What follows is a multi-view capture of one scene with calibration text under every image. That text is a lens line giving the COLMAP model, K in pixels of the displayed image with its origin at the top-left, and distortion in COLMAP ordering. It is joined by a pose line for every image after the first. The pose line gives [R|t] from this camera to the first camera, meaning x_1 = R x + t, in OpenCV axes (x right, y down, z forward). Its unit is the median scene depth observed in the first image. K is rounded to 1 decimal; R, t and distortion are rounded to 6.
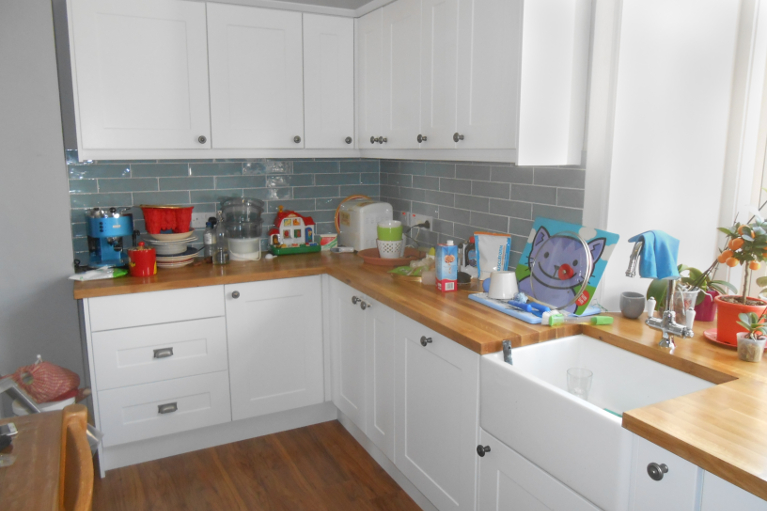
lens RADIAL K [[585.2, 0, 383.5], [0, 585.2, 255.5], [0, 0, 1]] dist [0.041104, 0.003262]
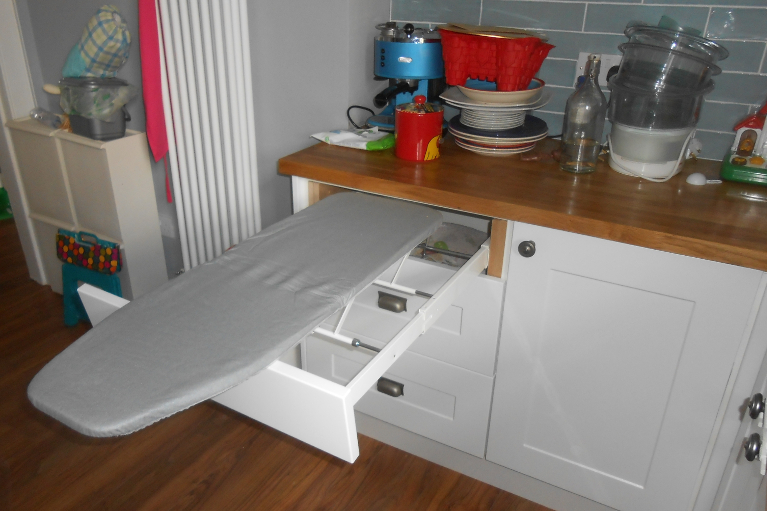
lens RADIAL K [[591.6, 0, 383.9], [0, 591.6, 265.9], [0, 0, 1]] dist [-0.009344, 0.002618]
pose [[0.557307, 0.380277, -0.738104, 0.027783], [-0.166215, 0.922056, 0.349550, -0.061334], [0.813499, -0.072123, 0.577076, 0.633018]]
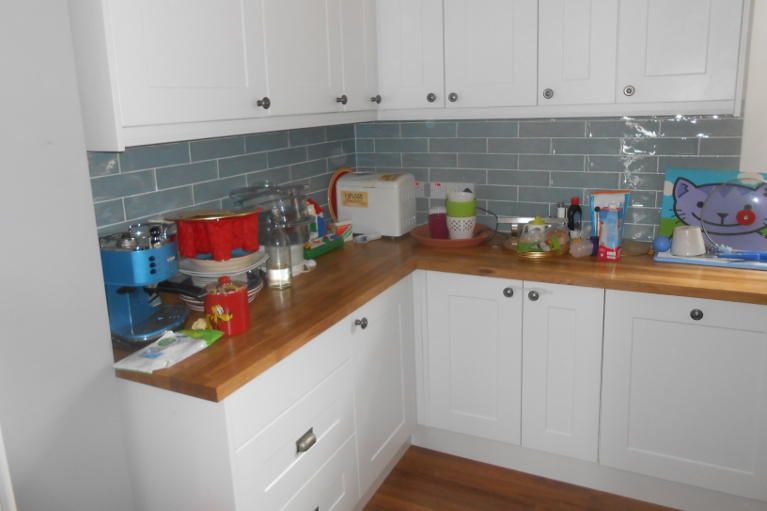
lens RADIAL K [[578.6, 0, 383.5], [0, 578.6, 255.5], [0, 0, 1]] dist [-0.031603, -0.001360]
pose [[0.788440, -0.182700, 0.587352, -0.603083], [0.146553, 0.983169, 0.109095, -0.082242], [-0.597398, 0.000064, 0.801945, 0.422745]]
